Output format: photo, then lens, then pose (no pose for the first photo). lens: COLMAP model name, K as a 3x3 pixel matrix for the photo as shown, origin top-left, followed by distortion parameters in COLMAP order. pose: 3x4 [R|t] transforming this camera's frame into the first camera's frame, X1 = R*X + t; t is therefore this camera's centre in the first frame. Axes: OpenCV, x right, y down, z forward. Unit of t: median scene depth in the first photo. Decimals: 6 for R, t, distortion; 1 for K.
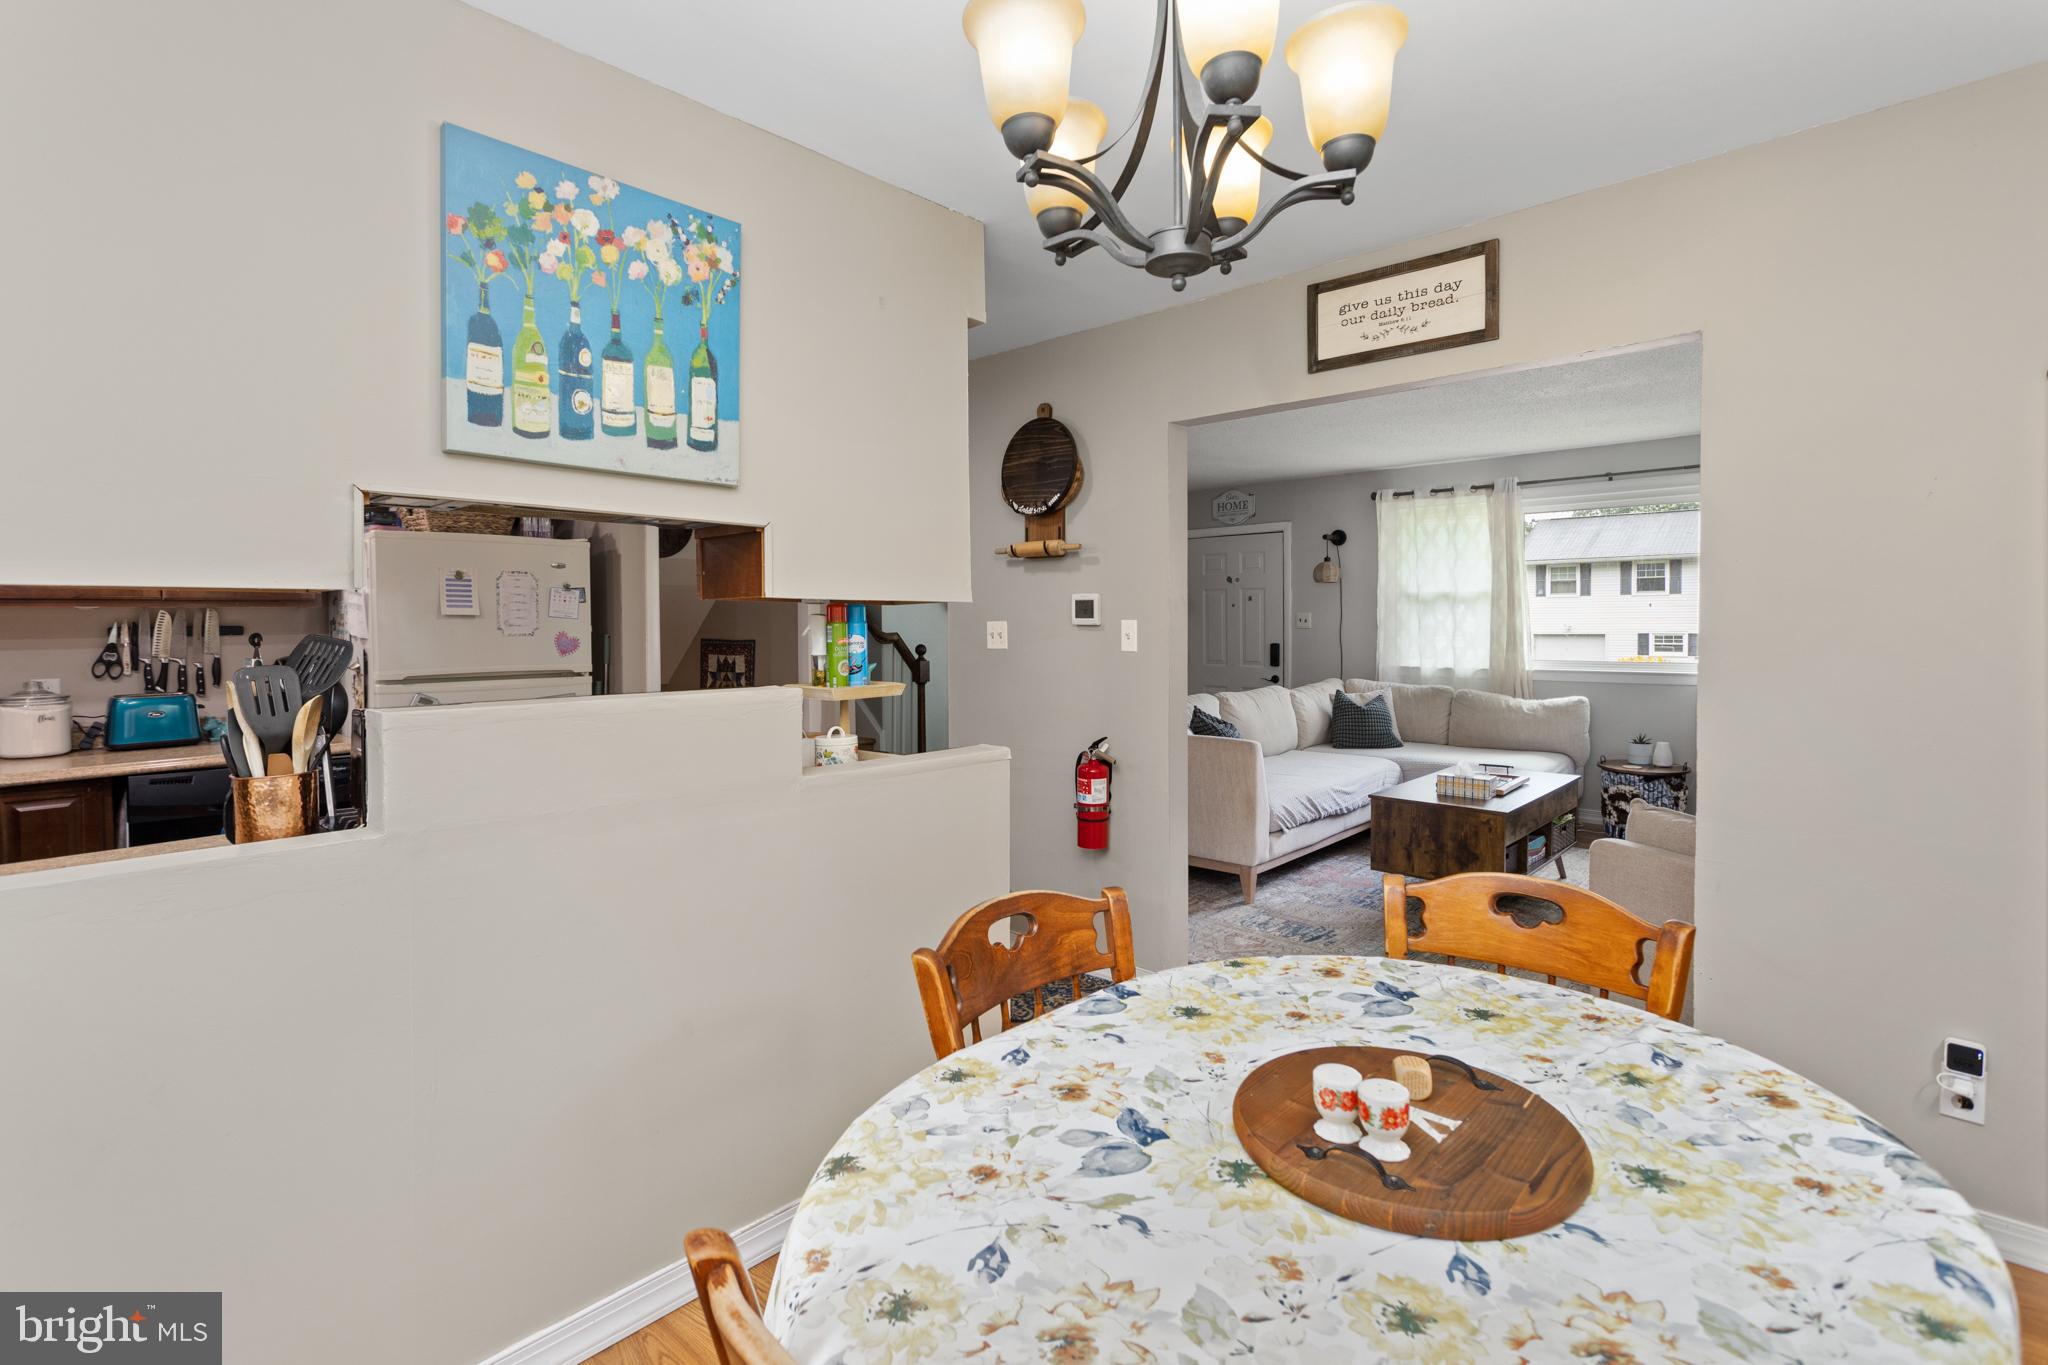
lens RADIAL K [[946.1, 0, 1024.0], [0, 946.1, 682.5], [0, 0, 1]] dist [-0.022939, 0.000005]
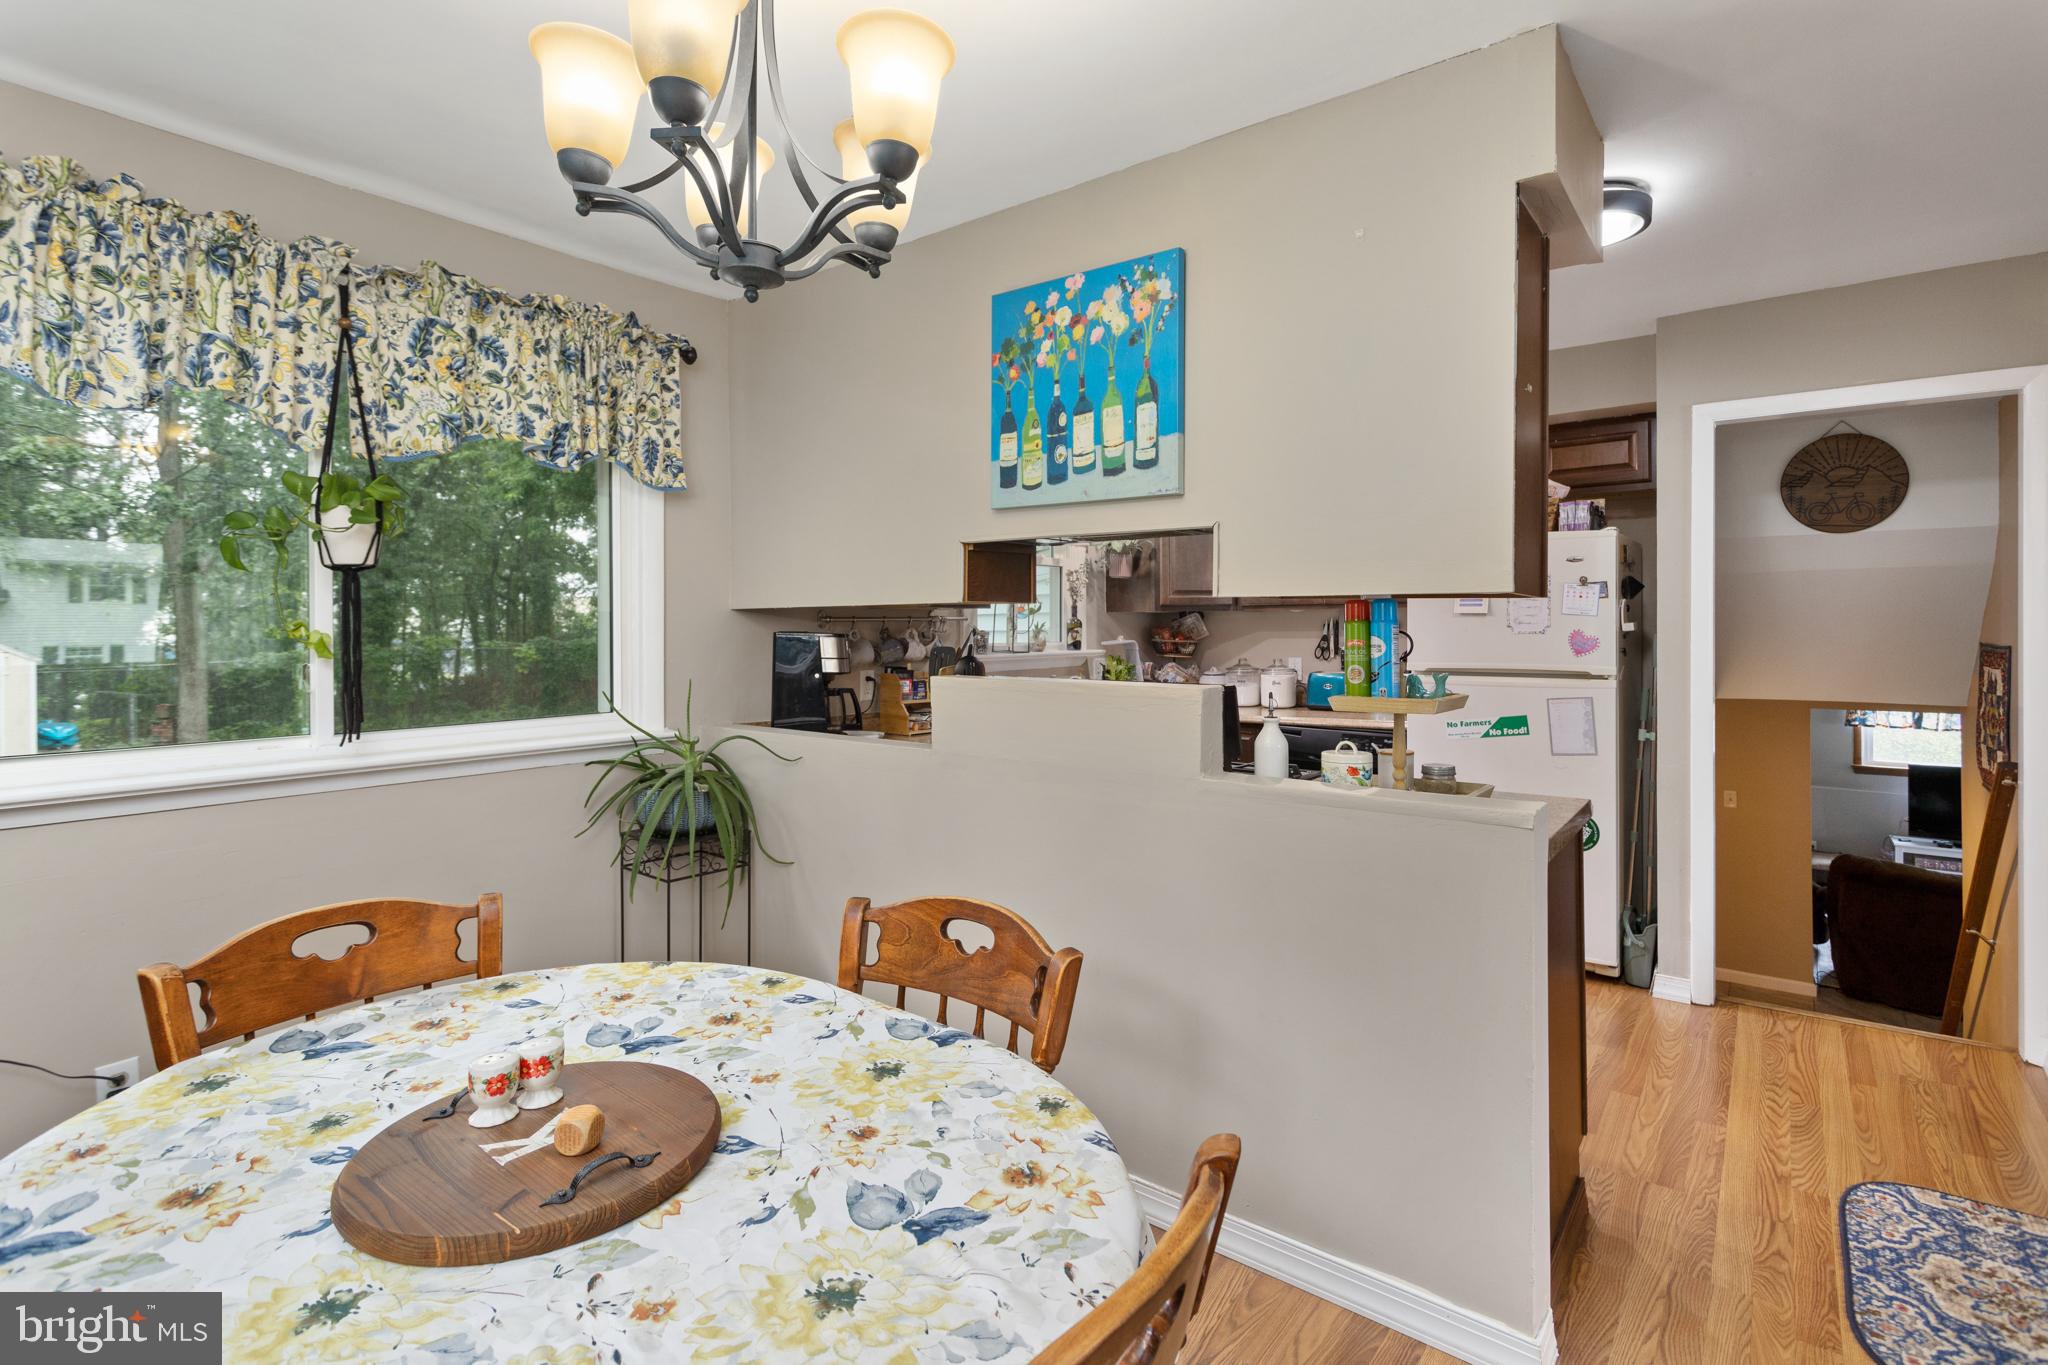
lens RADIAL K [[972.4, 0, 1024.1], [0, 972.4, 654.4], [0, 0, 1]] dist [0.000850, 0.000112]
pose [[0.088864, -0.002900, -0.996040, 0.885128], [-0.088222, 0.996043, -0.010771, -0.004958], [0.992129, 0.088829, 0.088257, 0.882307]]
